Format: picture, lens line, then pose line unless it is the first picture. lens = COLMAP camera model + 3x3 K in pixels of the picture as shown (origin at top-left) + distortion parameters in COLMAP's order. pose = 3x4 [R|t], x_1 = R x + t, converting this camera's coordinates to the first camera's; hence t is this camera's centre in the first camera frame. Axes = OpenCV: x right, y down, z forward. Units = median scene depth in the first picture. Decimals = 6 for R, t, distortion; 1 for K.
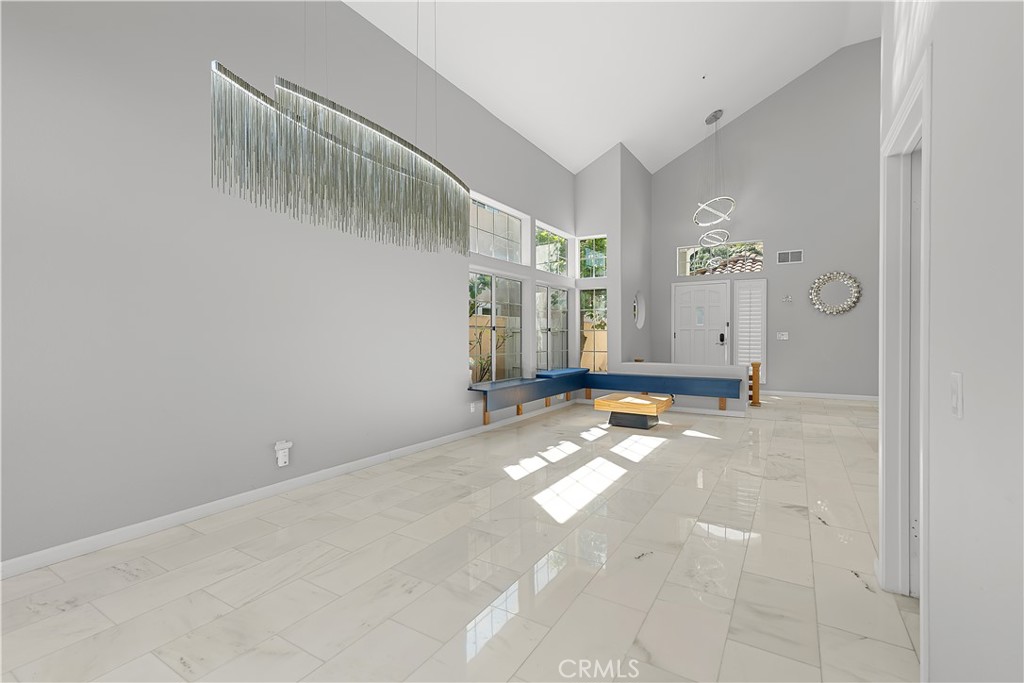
lens RADIAL K [[463.7, 0, 511.1], [0, 463.7, 337.6], [0, 0, 1]] dist [0.008239, 0.001852]
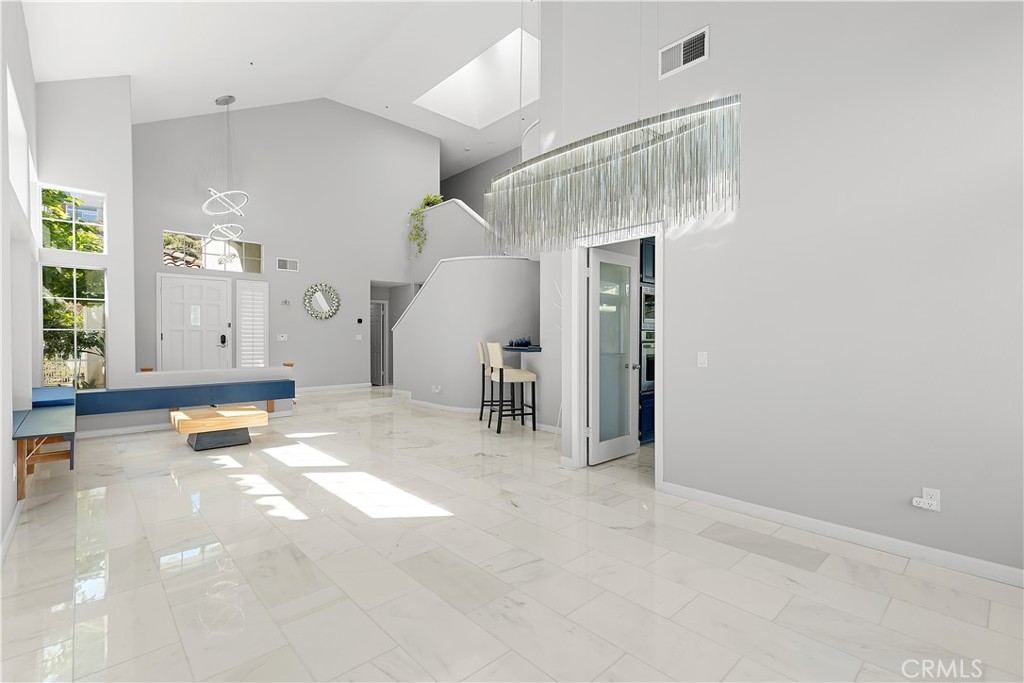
lens RADIAL K [[463.7, 0, 512.6], [0, 463.7, 342.3], [0, 0, 1]] dist [0.008239, 0.001852]
pose [[0.260851, -0.010784, 0.965319, -0.317215], [0.001663, 0.999941, 0.010721, -0.002997], [-0.965378, -0.001191, 0.260854, 0.209652]]
